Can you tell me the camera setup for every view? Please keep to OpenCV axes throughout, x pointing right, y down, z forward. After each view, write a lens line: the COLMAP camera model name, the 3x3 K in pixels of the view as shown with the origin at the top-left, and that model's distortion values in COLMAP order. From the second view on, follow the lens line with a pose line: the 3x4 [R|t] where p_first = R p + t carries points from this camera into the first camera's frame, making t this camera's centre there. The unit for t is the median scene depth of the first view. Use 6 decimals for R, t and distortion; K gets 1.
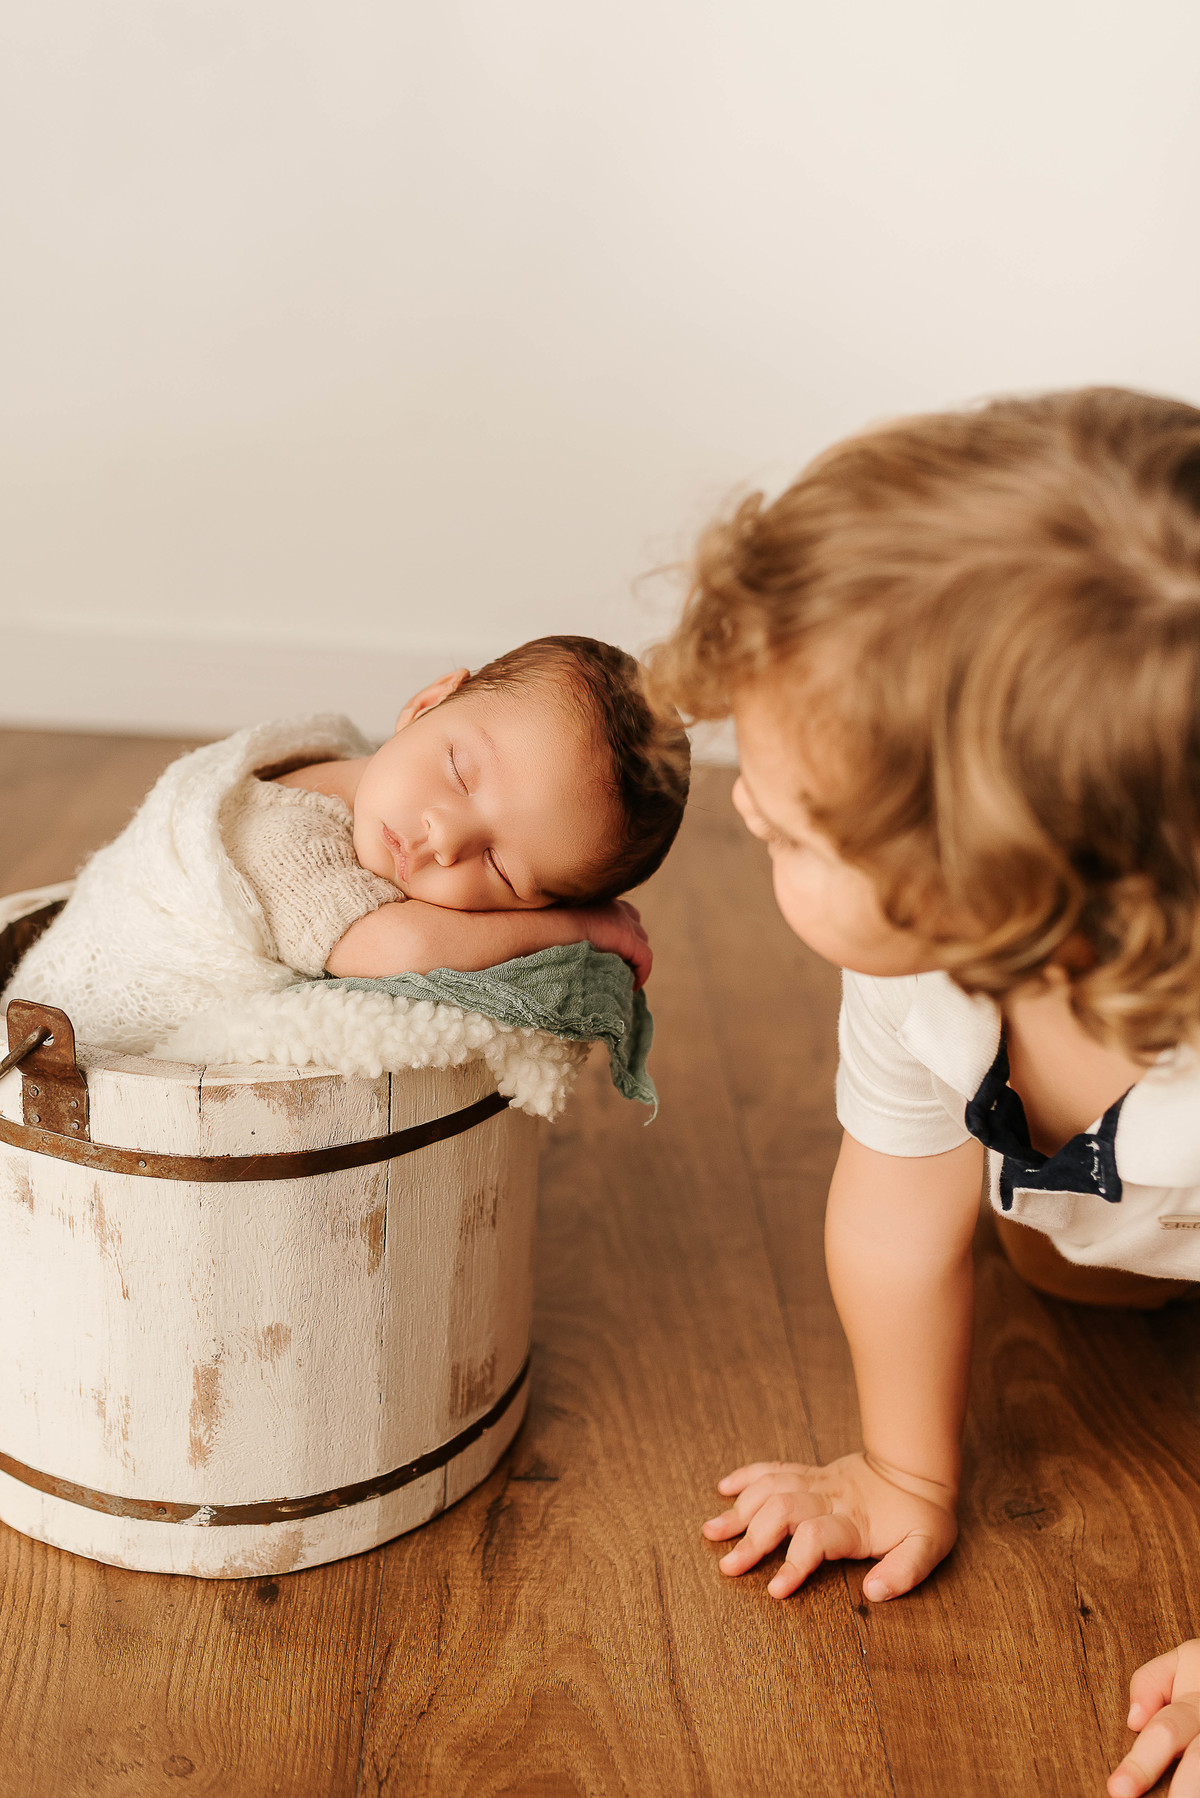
lens RADIAL K [[1964.2, 0, 600.0], [0, 1964.2, 899.0], [0, 0, 1]] dist [0.007460, 0.007819]
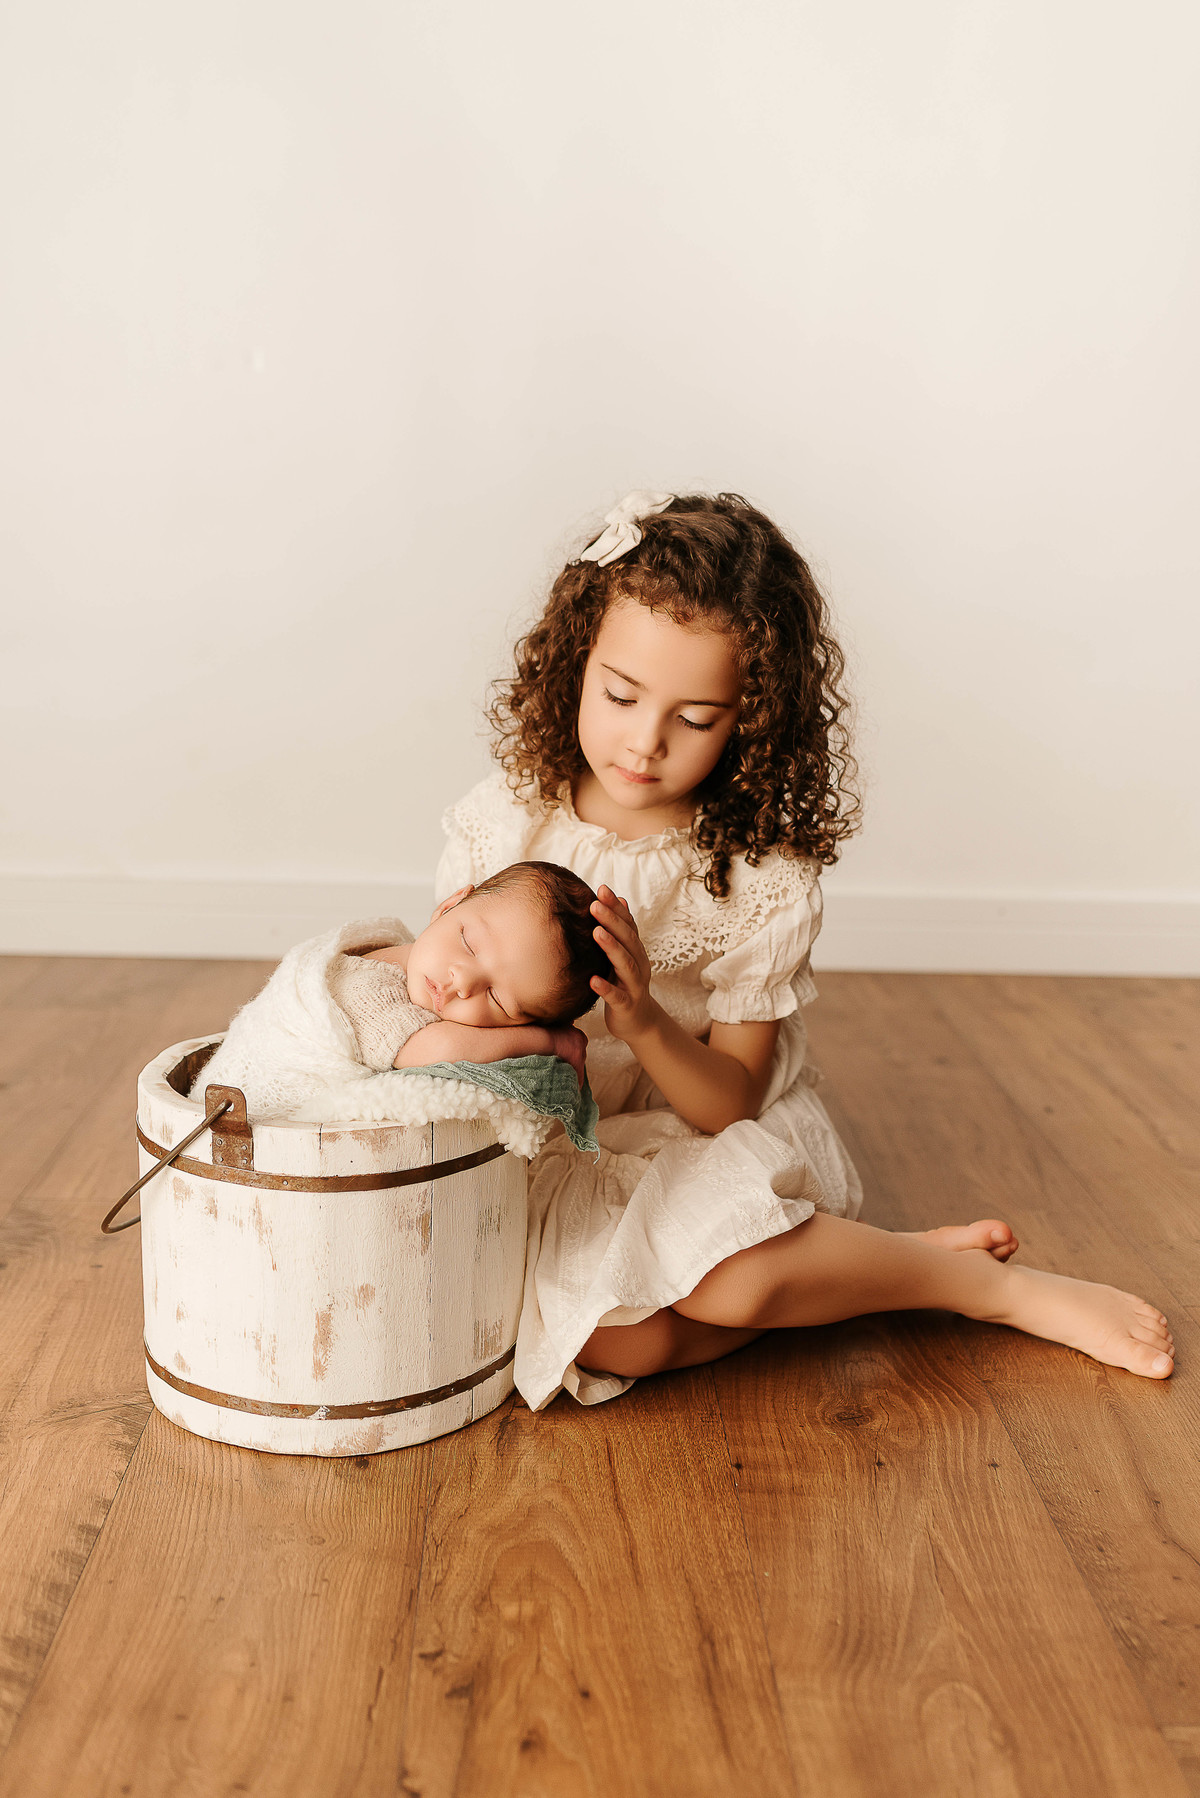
lens RADIAL K [[1964.2, 0, 600.0], [0, 1964.2, 899.0], [0, 0, 1]] dist [0.007460, 0.007819]
pose [[0.999414, -0.033926, -0.004524, 0.047525], [0.033112, 0.991846, -0.123067, 0.105222], [0.008662, 0.122845, 0.992388, -0.652861]]
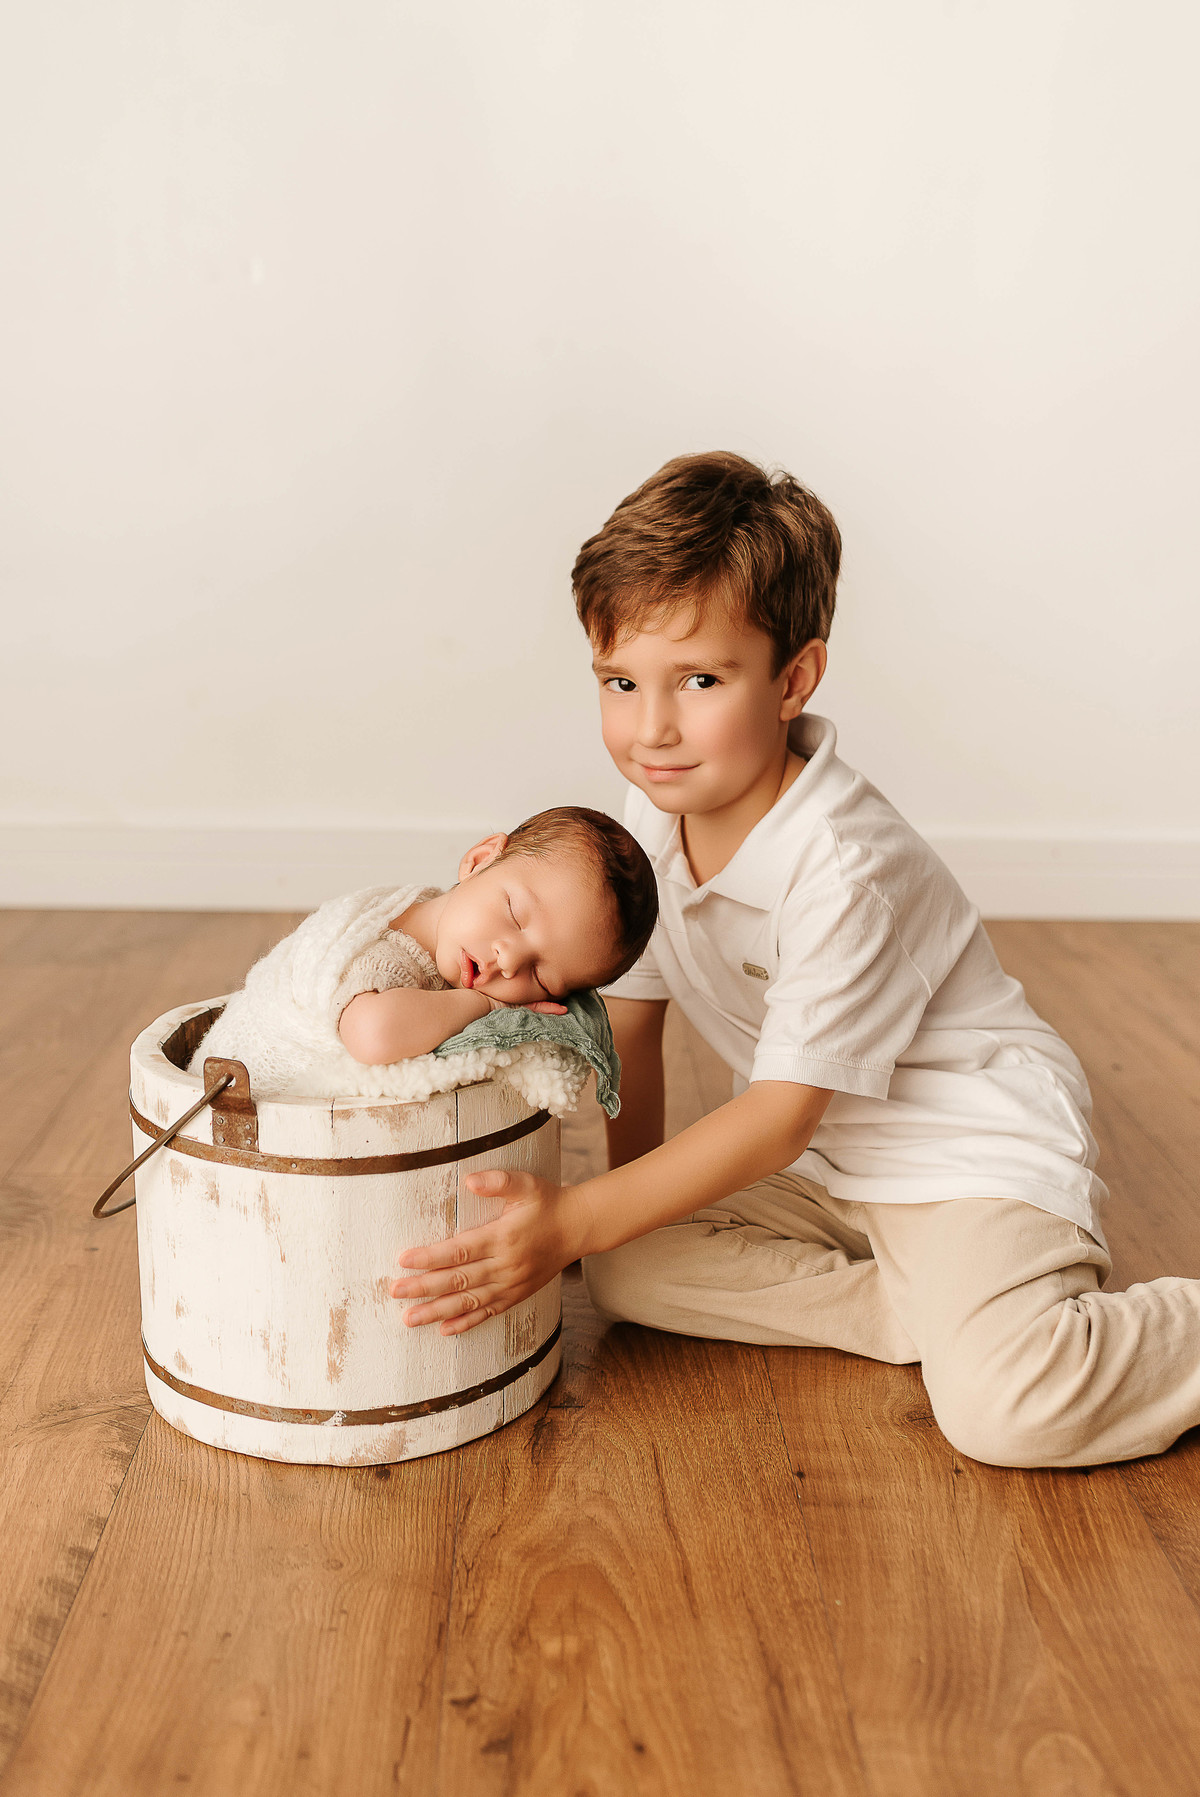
lens RADIAL K [[1999.8, 0, 585.1], [0, 1999.8, 890.8], [0, 0, 1]] dist [0.008368, 0.004010]
pose [[0.998898, -0.042375, -0.020171, 0.026745], [0.040174, 0.994252, -0.099244, 0.083171], [0.024260, 0.098324, 0.994859, -0.507421]]
